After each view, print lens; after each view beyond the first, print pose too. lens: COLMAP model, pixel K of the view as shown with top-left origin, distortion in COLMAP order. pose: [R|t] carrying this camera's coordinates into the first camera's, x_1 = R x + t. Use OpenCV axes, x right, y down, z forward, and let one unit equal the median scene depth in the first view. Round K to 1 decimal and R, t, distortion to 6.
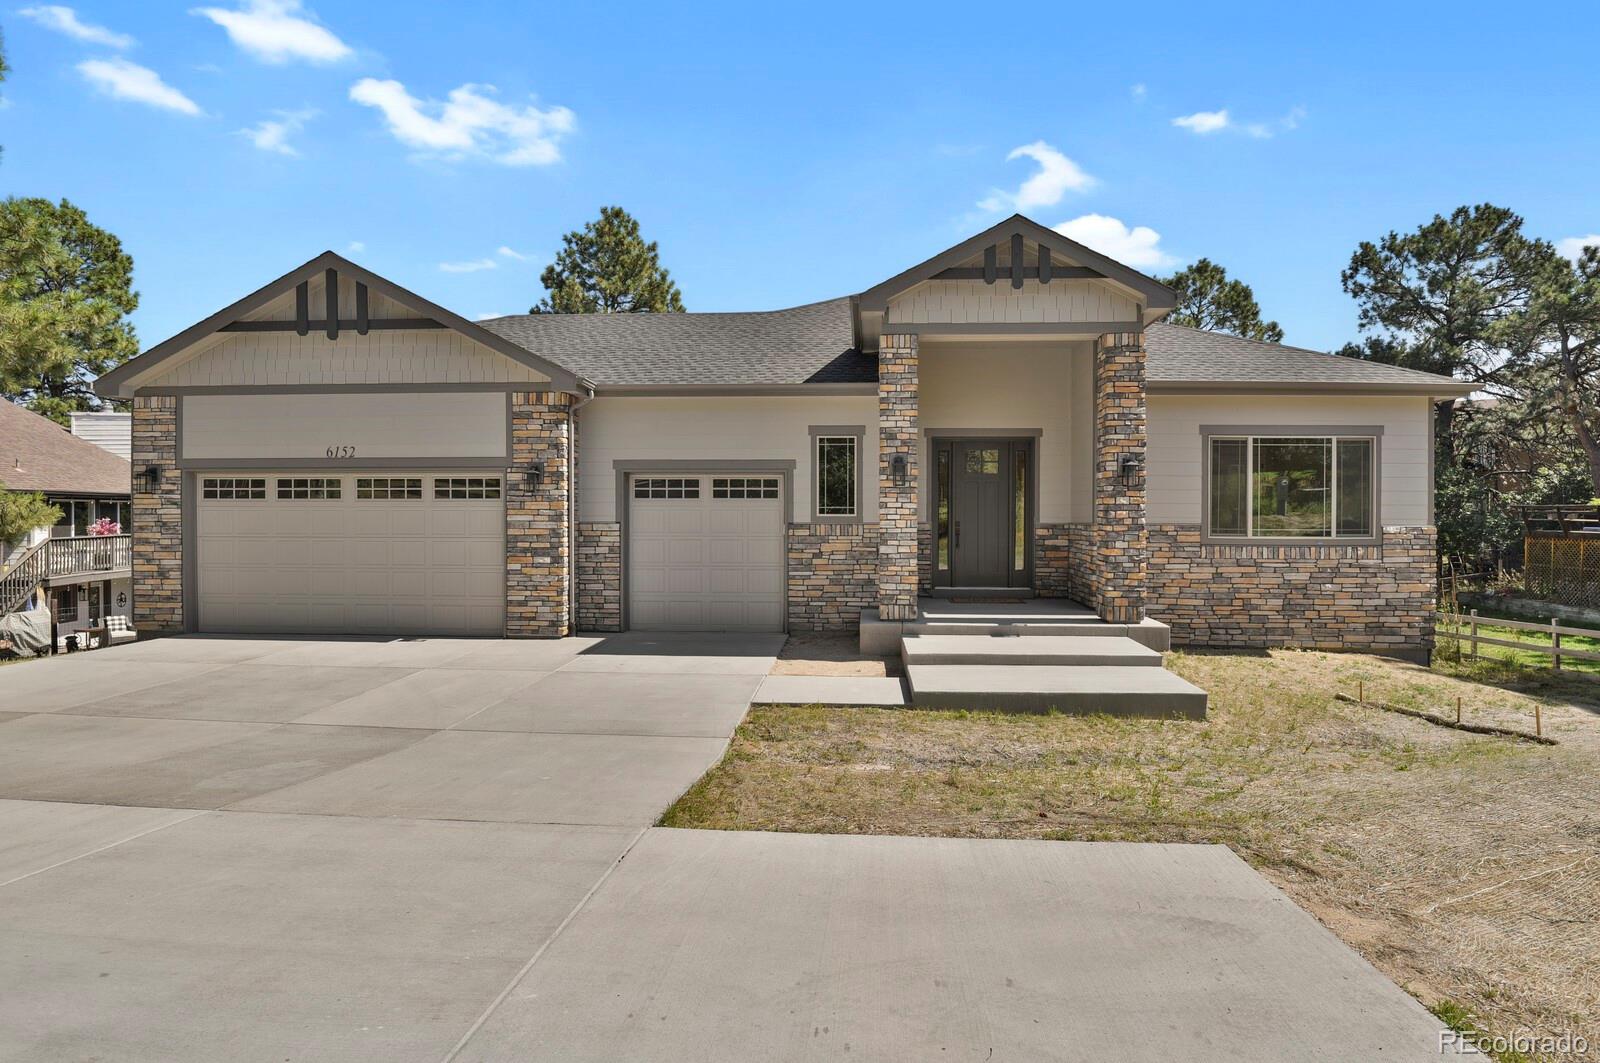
lens RADIAL K [[781.9, 0, 809.8], [0, 781.9, 526.9], [0, 0, 1]] dist [-0.022305, -0.003828]
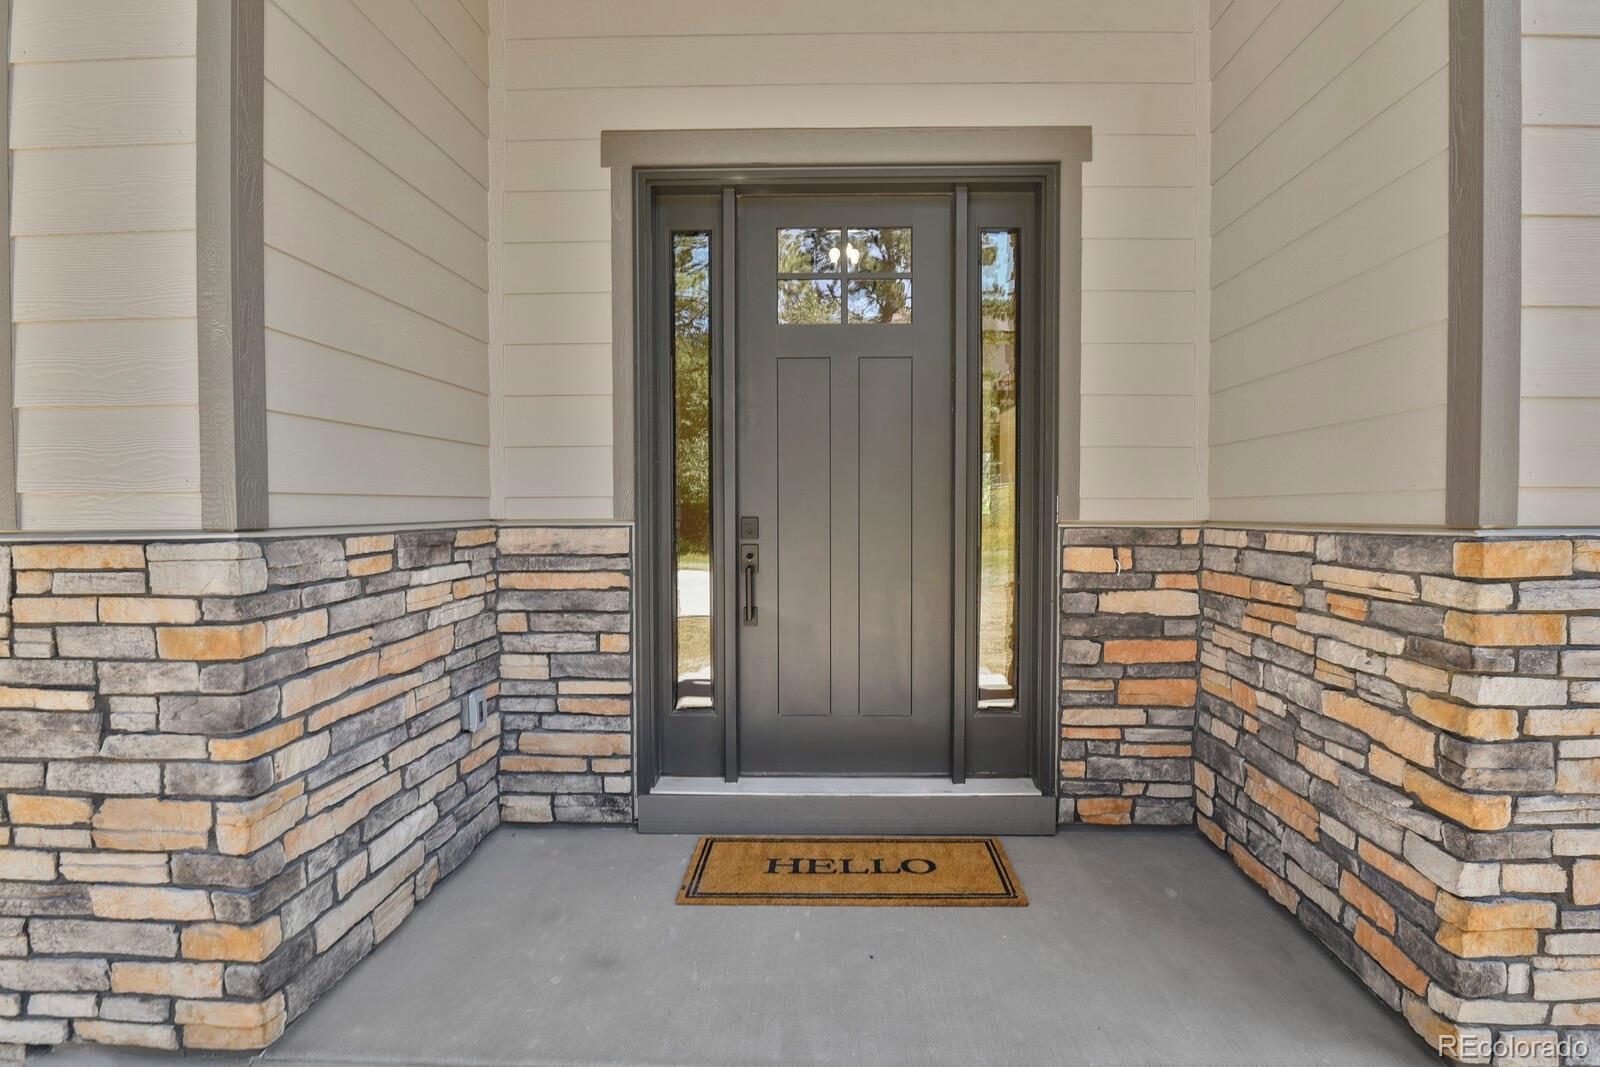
lens RADIAL K [[781.9, 0, 809.8], [0, 781.9, 528.9], [0, 0, 1]] dist [-0.022305, -0.003828]
pose [[0.999663, -0.004801, 0.025525, 0.205830], [0.004202, 0.999715, 0.023488, -0.008846], [-0.025630, -0.023373, 0.999398, 0.763882]]
